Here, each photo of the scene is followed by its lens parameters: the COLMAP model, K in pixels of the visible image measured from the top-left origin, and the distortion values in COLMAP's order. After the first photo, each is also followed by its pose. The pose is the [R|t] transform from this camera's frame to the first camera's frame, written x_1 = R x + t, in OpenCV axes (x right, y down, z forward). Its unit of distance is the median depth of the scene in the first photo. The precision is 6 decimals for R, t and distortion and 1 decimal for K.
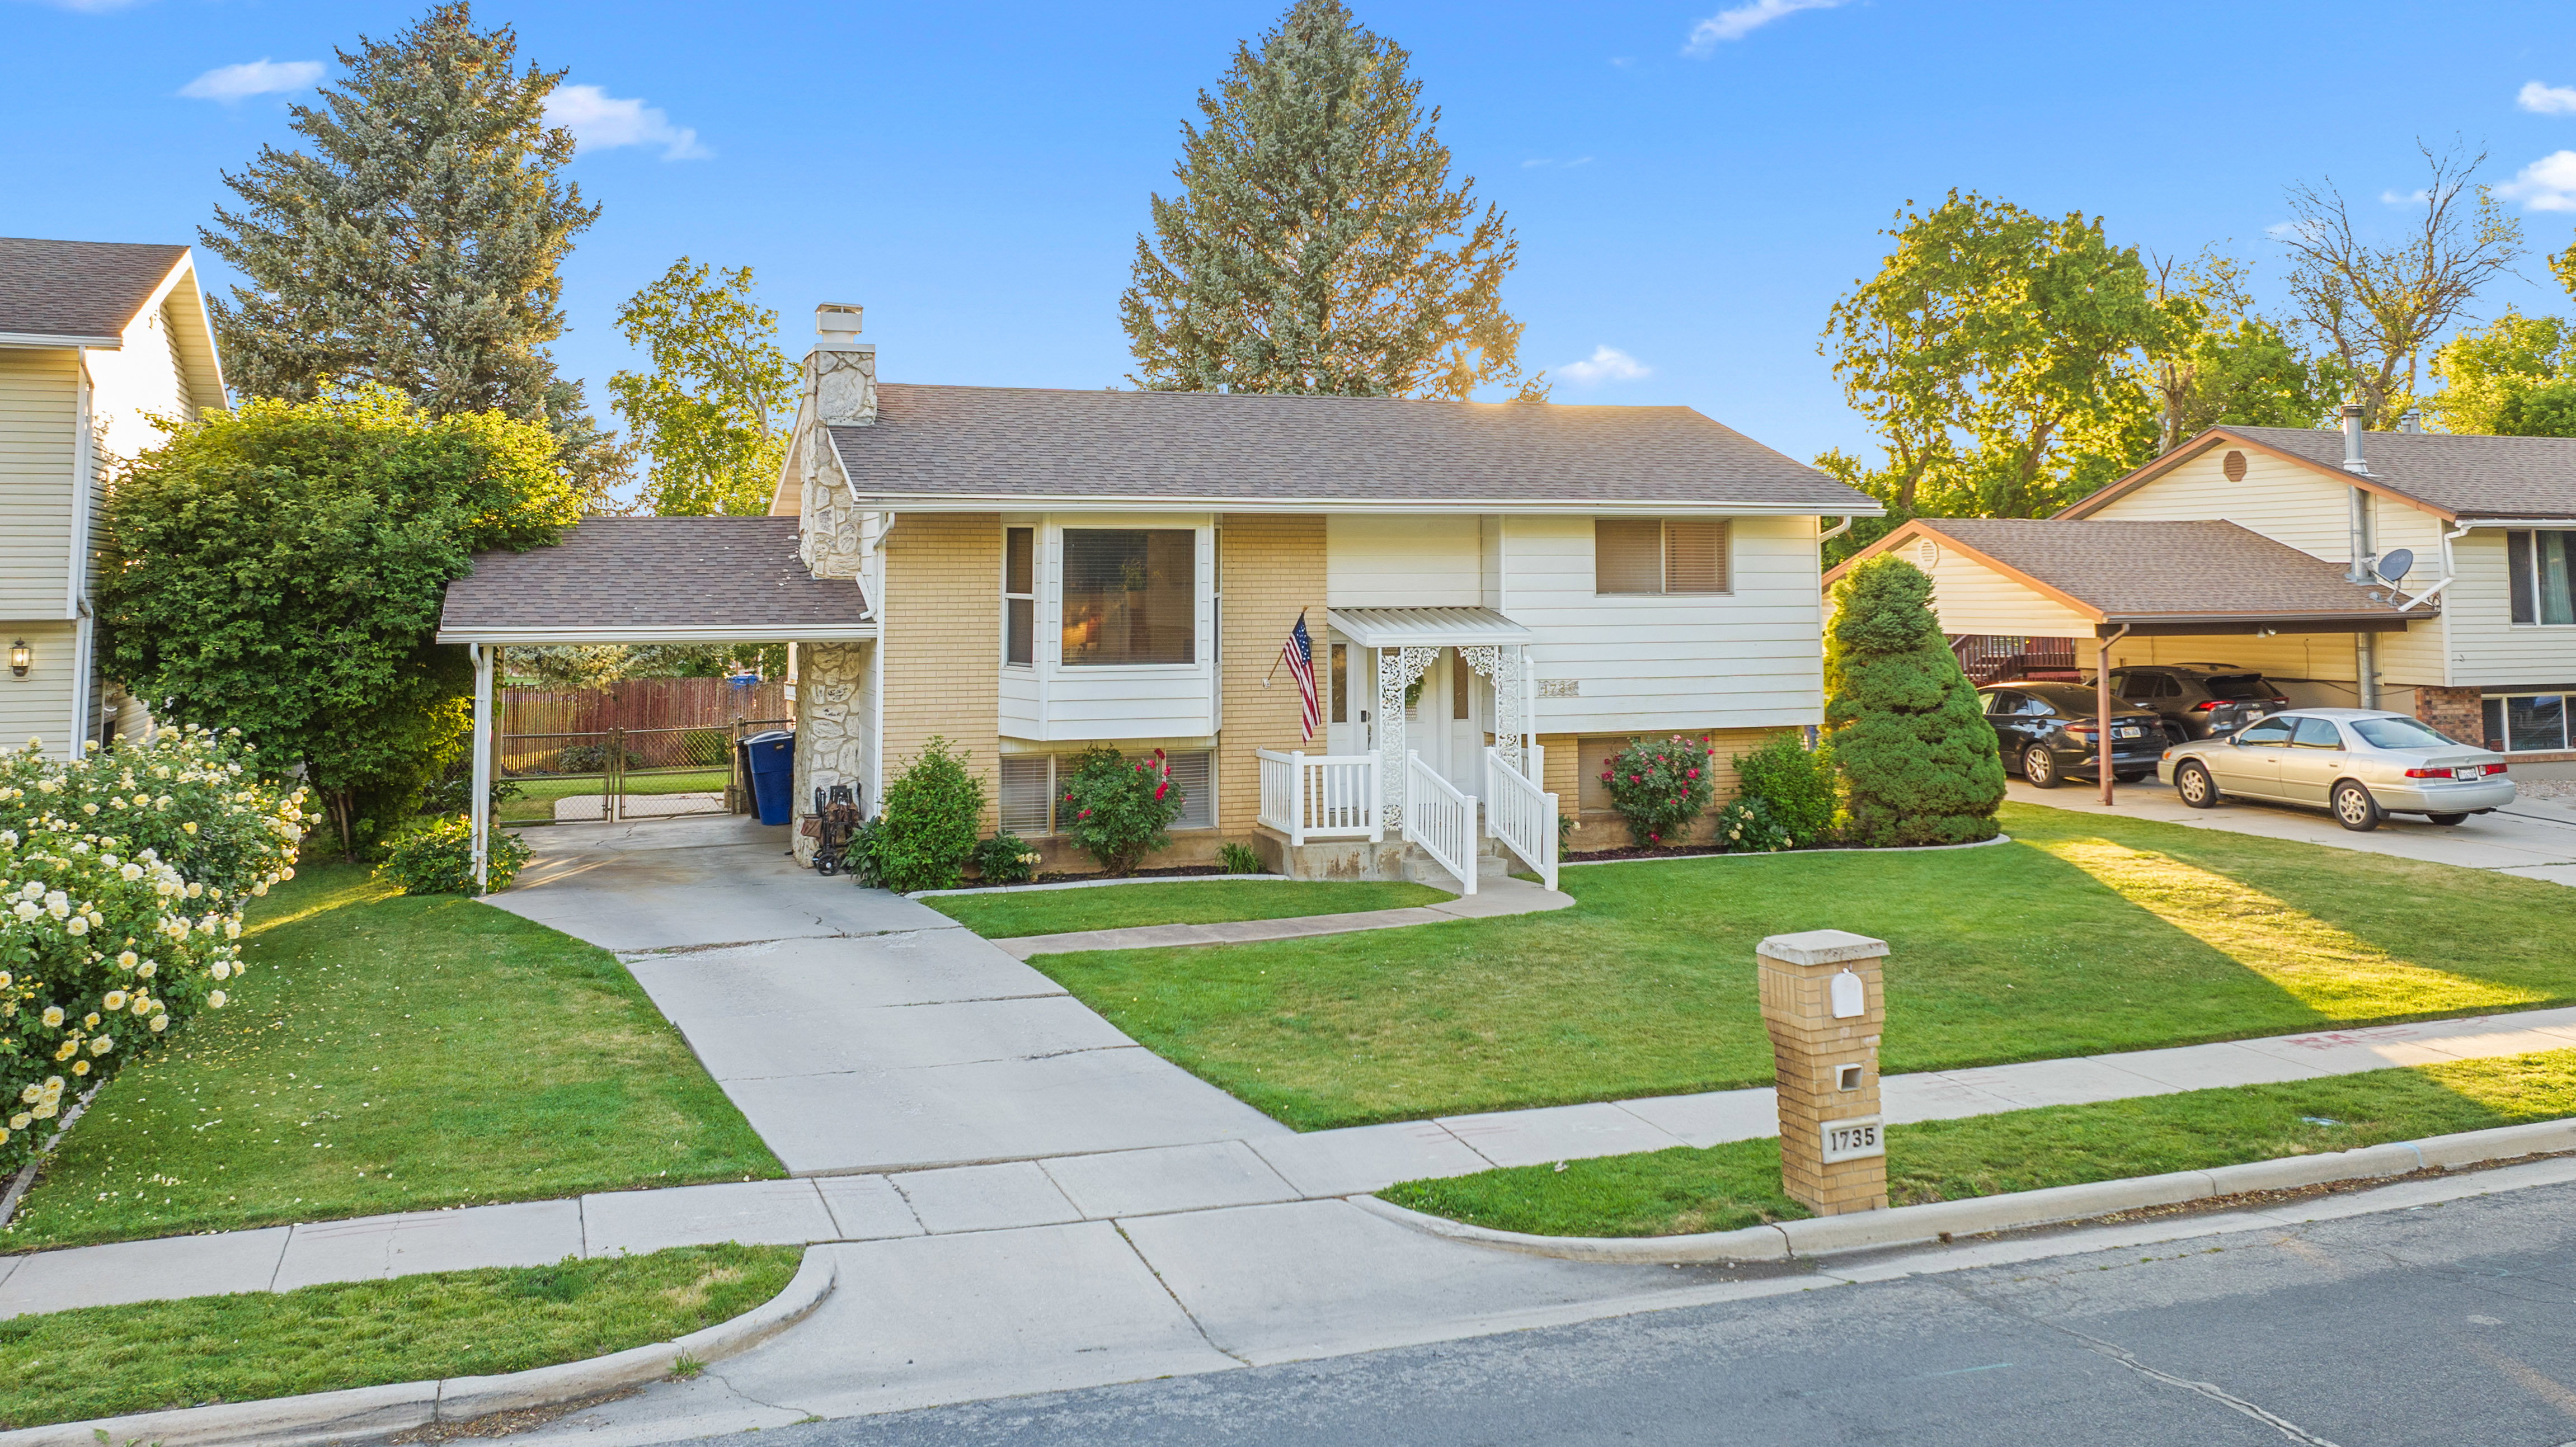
lens RADIAL K [[1988.3, 0, 1204.2], [0, 1988.3, 414.1], [0, 0, 1]] dist [-0.003606, -0.000761]
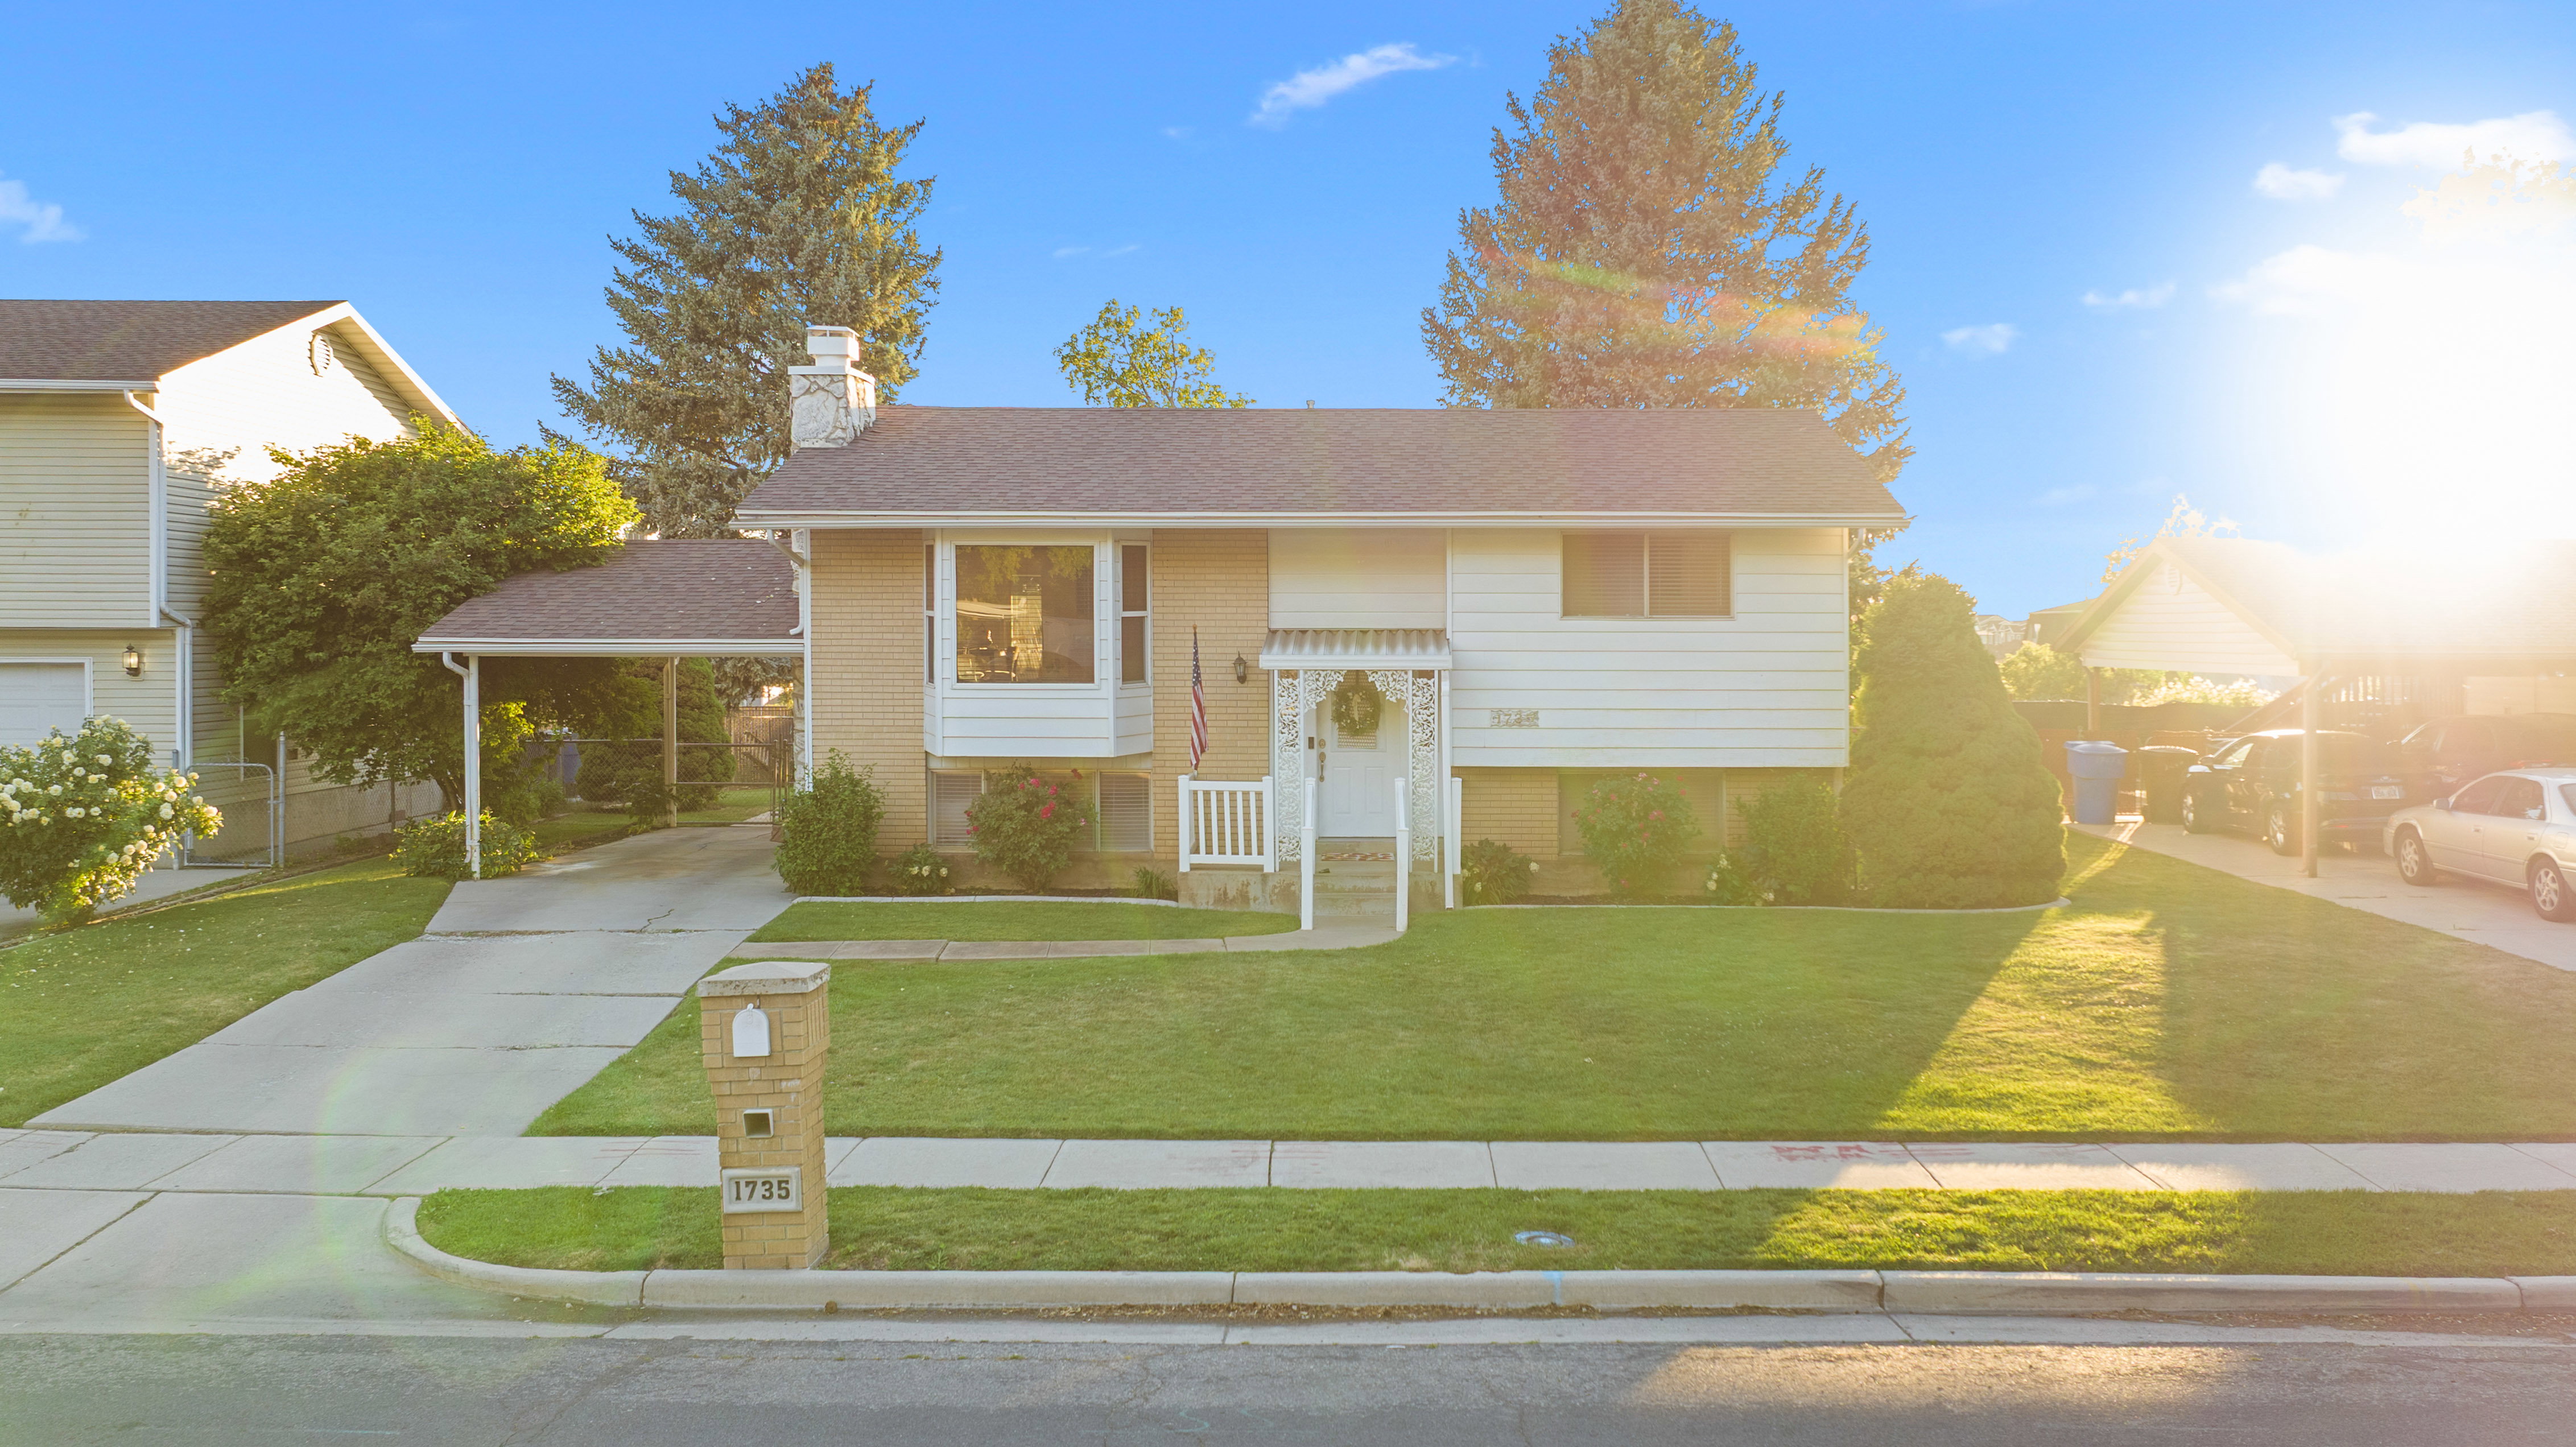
lens RADIAL K [[1963.8, 0, 1287.3], [0, 1963.8, 643.1], [0, 0, 1]] dist [-0.004653, -0.018063]
pose [[0.947998, 0.009853, -0.318123, 0.380555], [0.020020, 0.995695, 0.090499, 0.020015], [0.317646, -0.092161, 0.943720, 0.120555]]
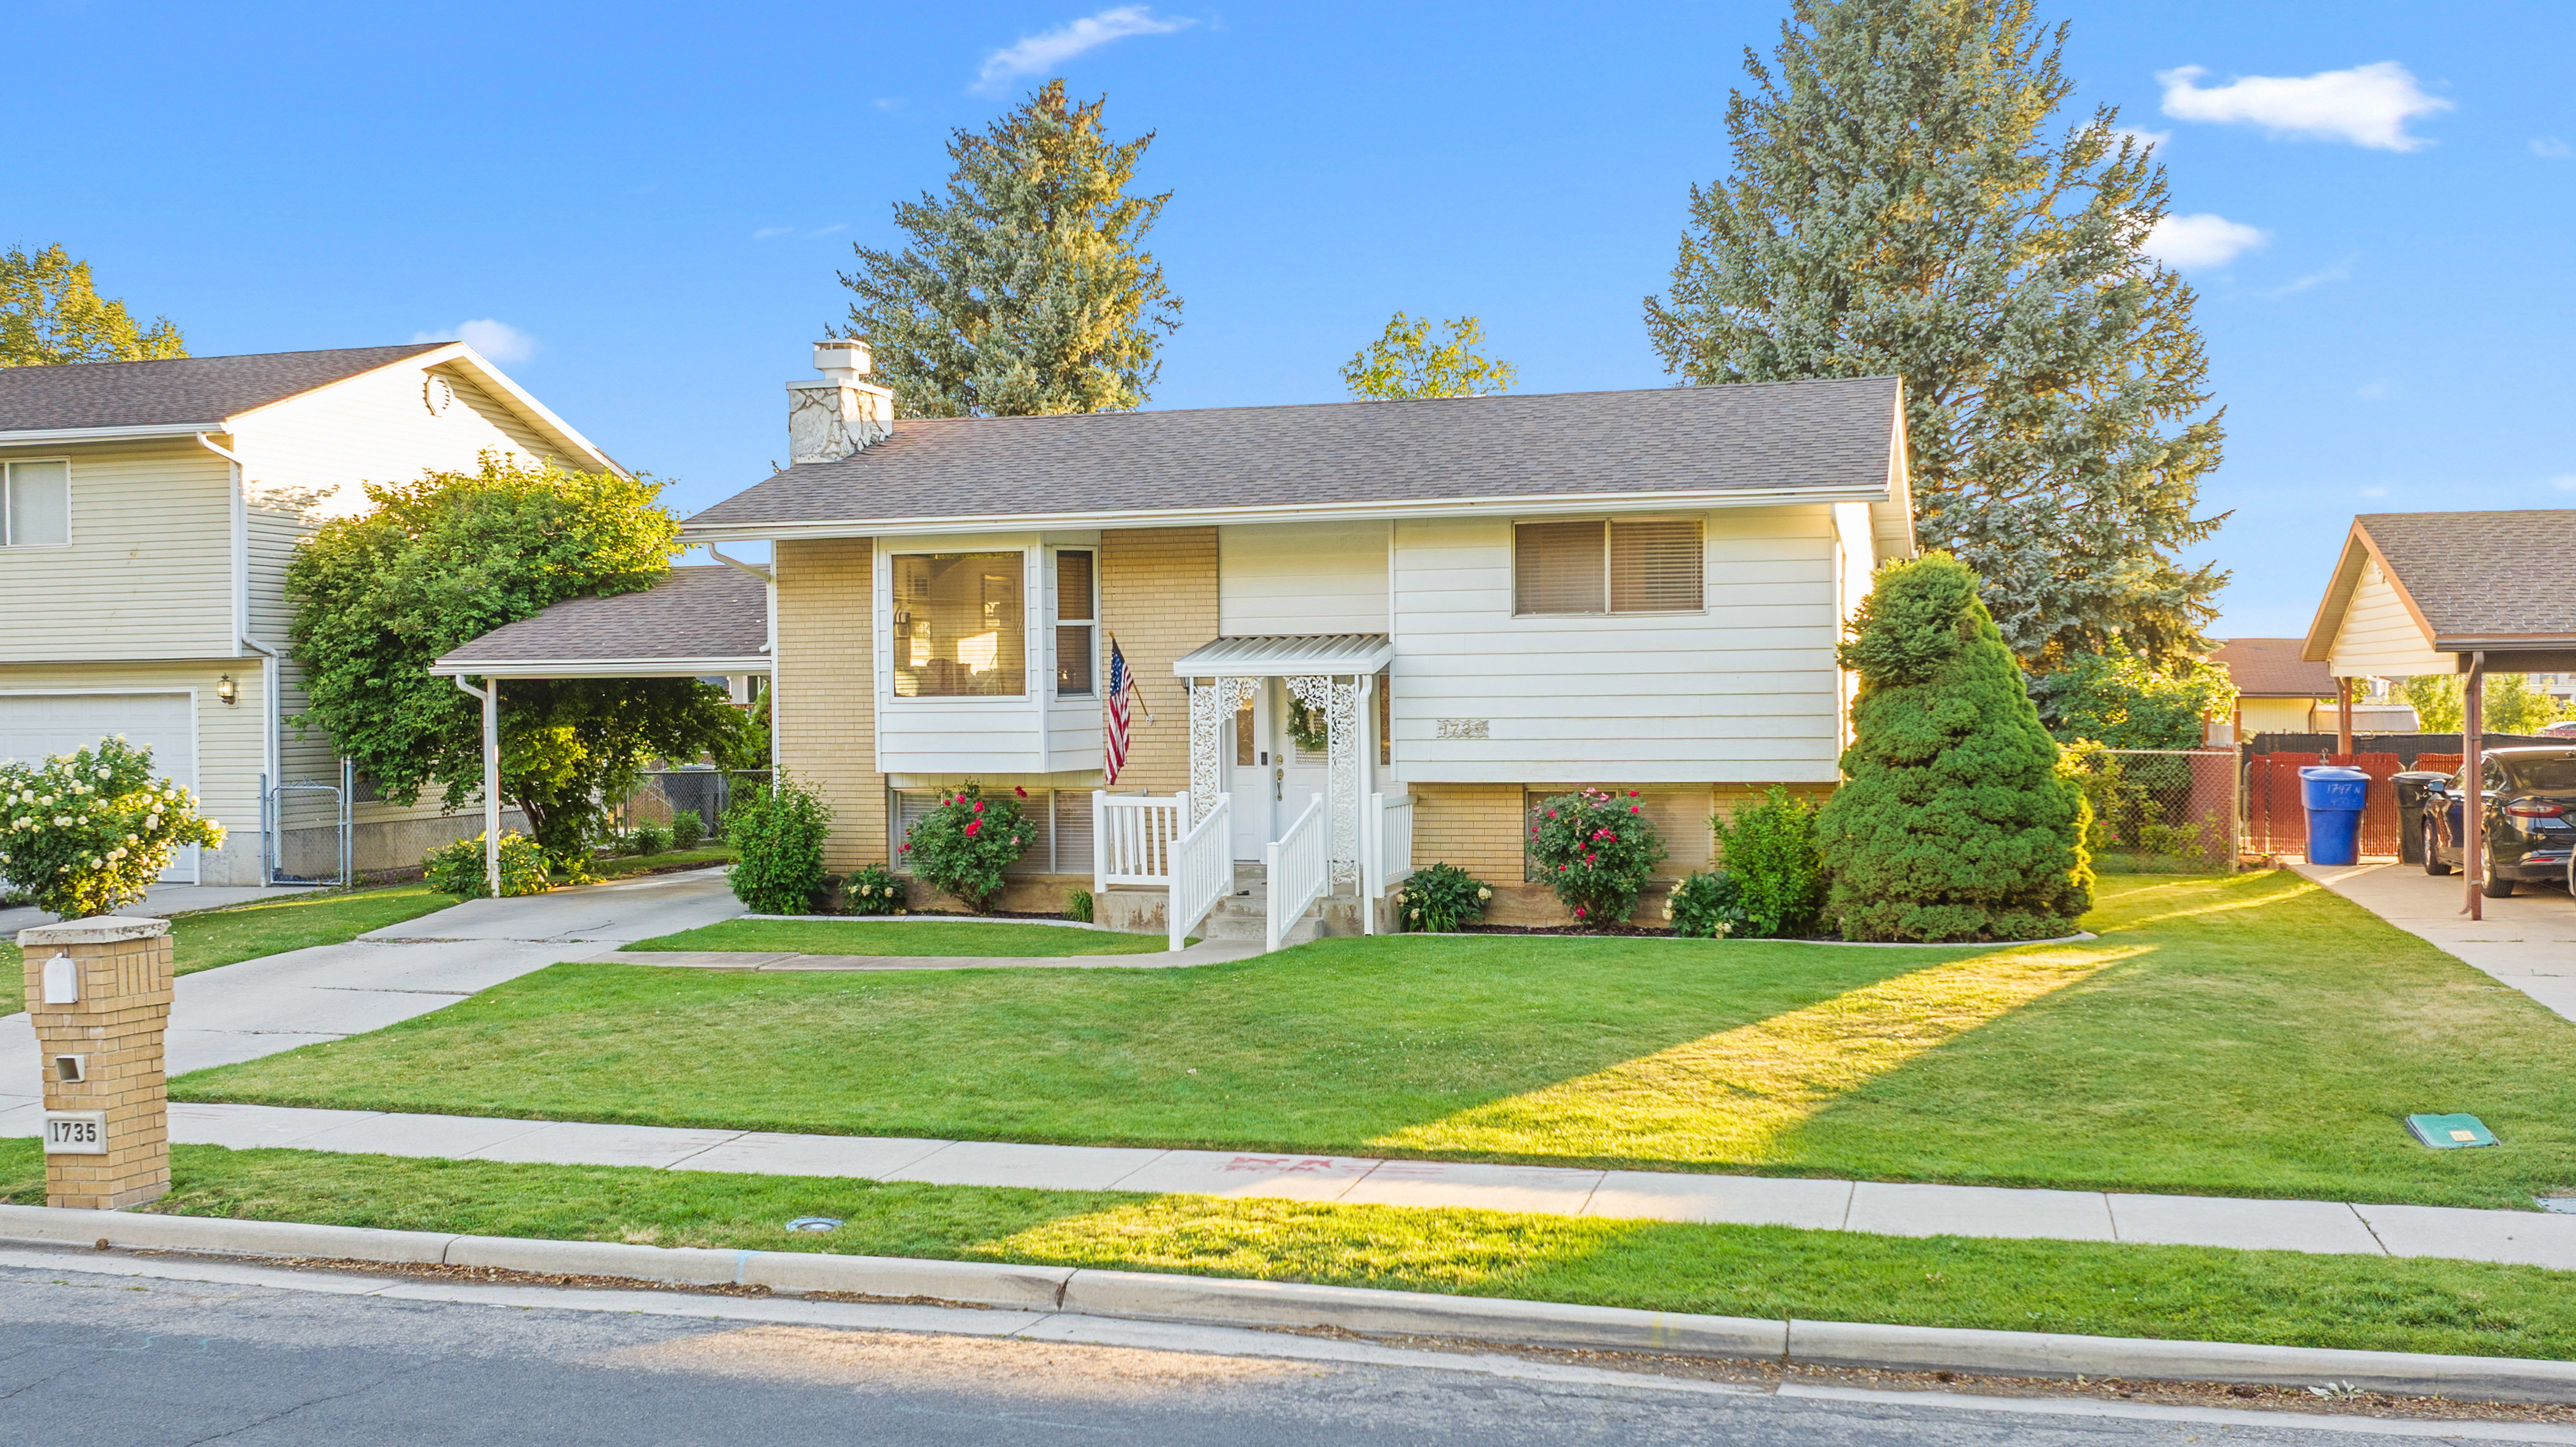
lens RADIAL K [[2119.7, 0, 1288.0], [0, 2119.7, 723.5], [0, 0, 1]] dist [-0.000078, -0.041938]
pose [[0.843707, 0.005806, -0.536773, 0.613303], [0.052225, 0.994310, 0.092842, 0.051526], [0.534258, -0.106364, 0.838603, 0.227750]]
